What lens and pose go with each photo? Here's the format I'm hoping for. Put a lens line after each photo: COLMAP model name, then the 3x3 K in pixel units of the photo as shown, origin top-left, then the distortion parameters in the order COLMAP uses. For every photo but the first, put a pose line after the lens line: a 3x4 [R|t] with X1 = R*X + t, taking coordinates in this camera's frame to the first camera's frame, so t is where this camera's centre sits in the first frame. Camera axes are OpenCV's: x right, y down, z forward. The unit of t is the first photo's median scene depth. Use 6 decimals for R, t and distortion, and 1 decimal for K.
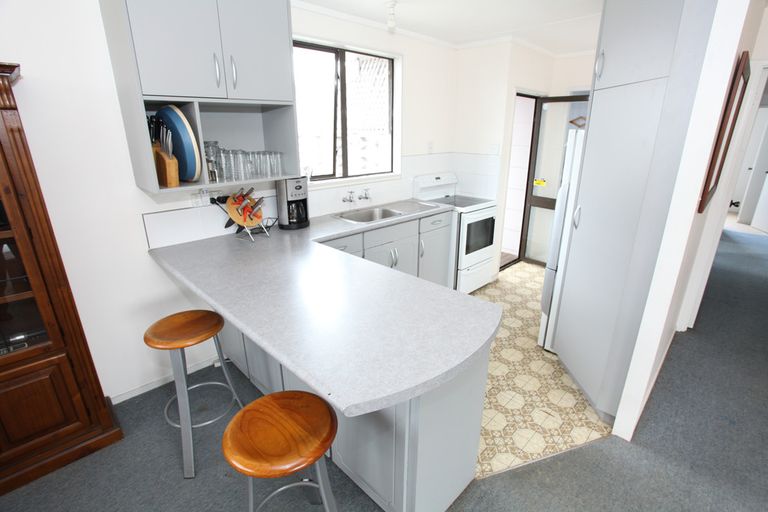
lens RADIAL K [[371.6, 0, 384.0], [0, 371.6, 256.0], [0, 0, 1]] dist [-0.079672, 0.029381]
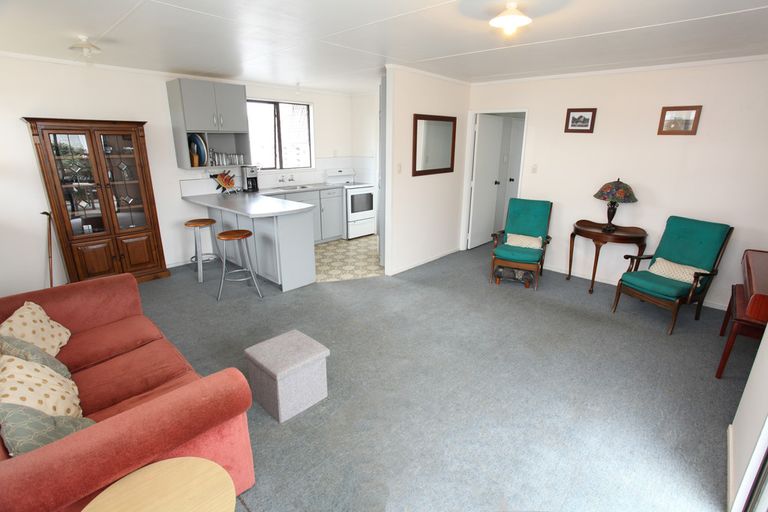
lens RADIAL K [[371.6, 0, 384.0], [0, 371.6, 256.0], [0, 0, 1]] dist [-0.079672, 0.029381]
pose [[0.999293, -0.003690, 0.037415, 0.413801], [0.004798, 0.999551, -0.029560, 0.341349], [-0.037290, 0.029719, 0.998862, -1.033878]]
